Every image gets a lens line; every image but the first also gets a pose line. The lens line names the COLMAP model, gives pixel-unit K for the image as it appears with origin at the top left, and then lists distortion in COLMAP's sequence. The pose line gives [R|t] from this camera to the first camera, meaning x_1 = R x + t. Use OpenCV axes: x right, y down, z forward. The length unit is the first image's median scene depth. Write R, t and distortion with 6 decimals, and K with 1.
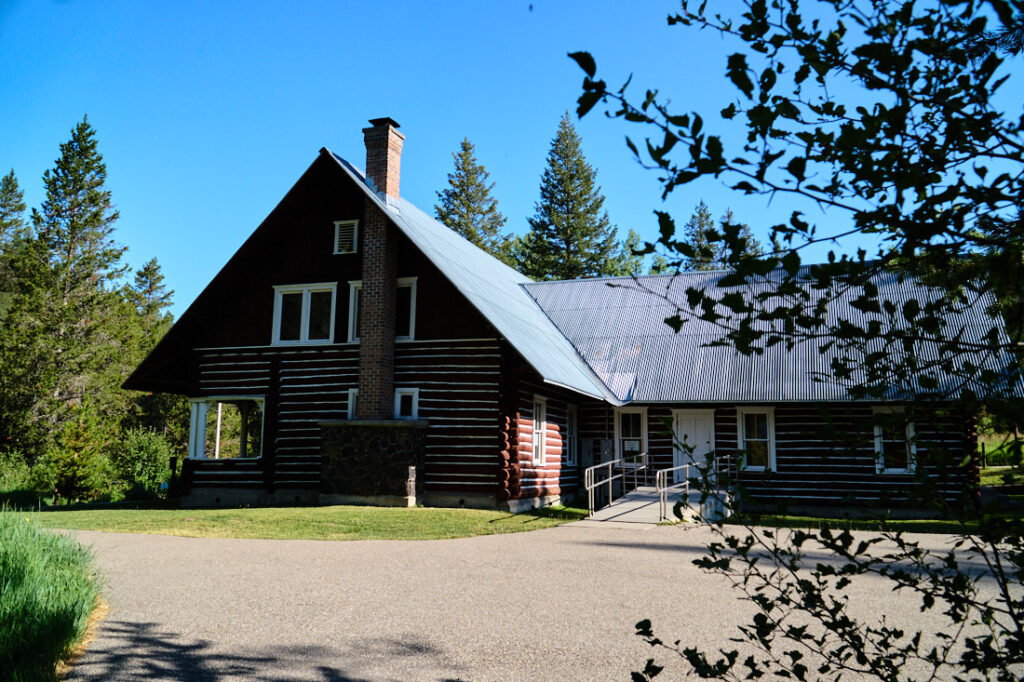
lens RADIAL K [[806.4, 0, 512.0], [0, 806.4, 341.0], [0, 0, 1]] dist [0.032157, -0.001272]
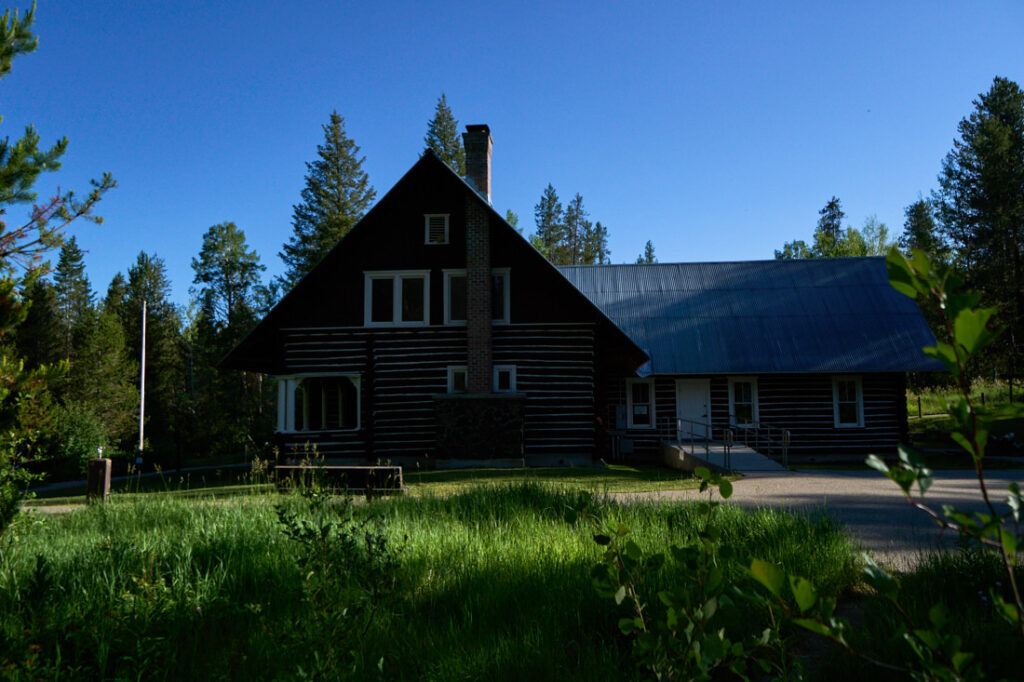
lens RADIAL K [[784.1, 0, 512.0], [0, 784.1, 341.0], [0, 0, 1]] dist [-0.004072, -0.001067]
pose [[0.964129, -0.000573, 0.265434, -0.390252], [-0.010776, 0.999089, 0.041299, -0.020650], [-0.265216, -0.042678, 0.963244, -0.067926]]
